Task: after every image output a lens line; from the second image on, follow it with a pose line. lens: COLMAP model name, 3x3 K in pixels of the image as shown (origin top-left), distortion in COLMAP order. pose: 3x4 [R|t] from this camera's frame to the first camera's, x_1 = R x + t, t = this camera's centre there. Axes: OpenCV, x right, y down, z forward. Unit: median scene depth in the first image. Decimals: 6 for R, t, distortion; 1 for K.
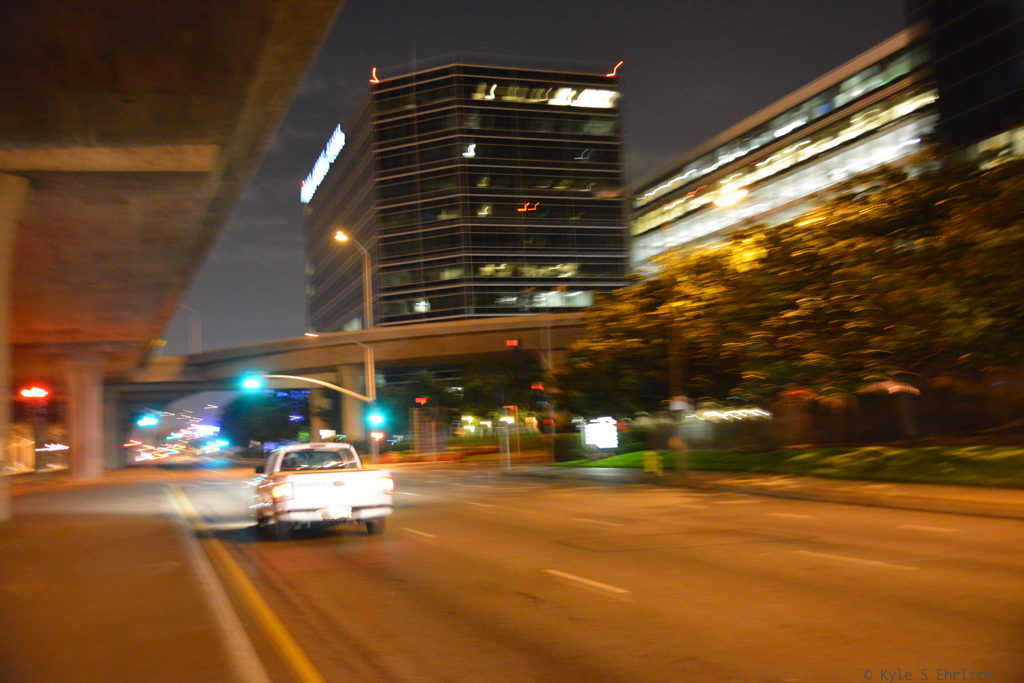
lens RADIAL K [[1052.9, 0, 512.0], [0, 1052.9, 341.5], [0, 0, 1]] dist [-0.030060, -0.000089]
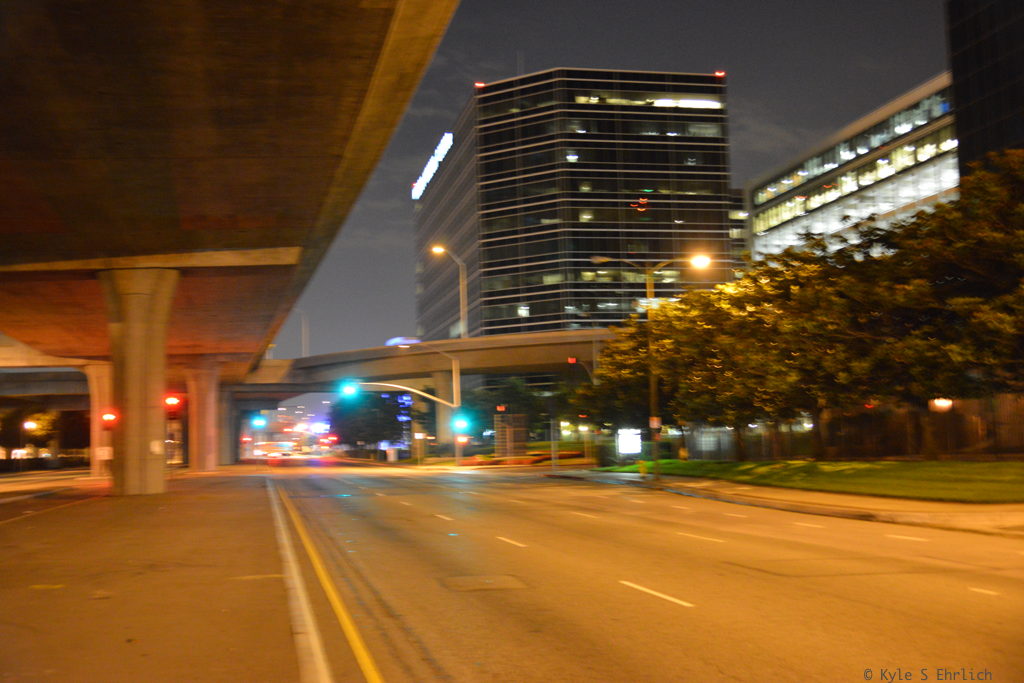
lens RADIAL K [[1156.0, 0, 512.0], [0, 1156.0, 341.5], [0, 0, 1]] dist [-0.021859, -0.013532]
pose [[0.992486, 0.012013, -0.121768, 0.064939], [-0.011154, 0.999908, 0.007733, -0.020450], [0.121849, -0.006317, 0.992529, -0.173790]]
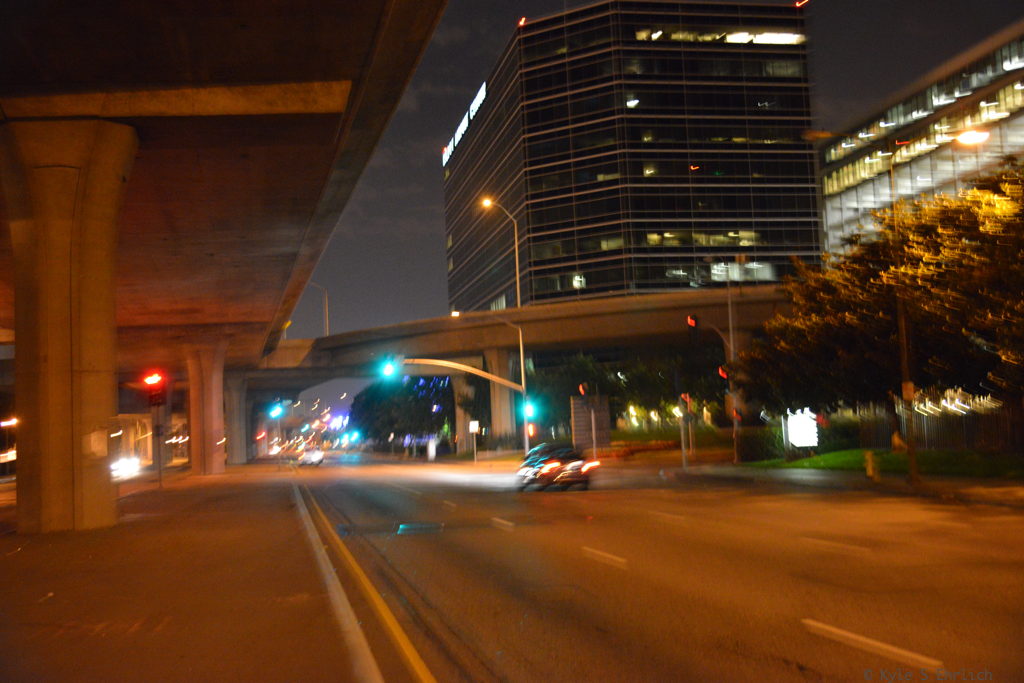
lens RADIAL K [[1177.7, 0, 512.0], [0, 1177.7, 341.5], [0, 0, 1]] dist [-0.027114, 0.004657]
pose [[0.990533, -0.004264, -0.137209, -0.007908], [0.006481, 0.999856, 0.015715, 0.001600], [0.137122, -0.016455, 0.990417, 0.028685]]
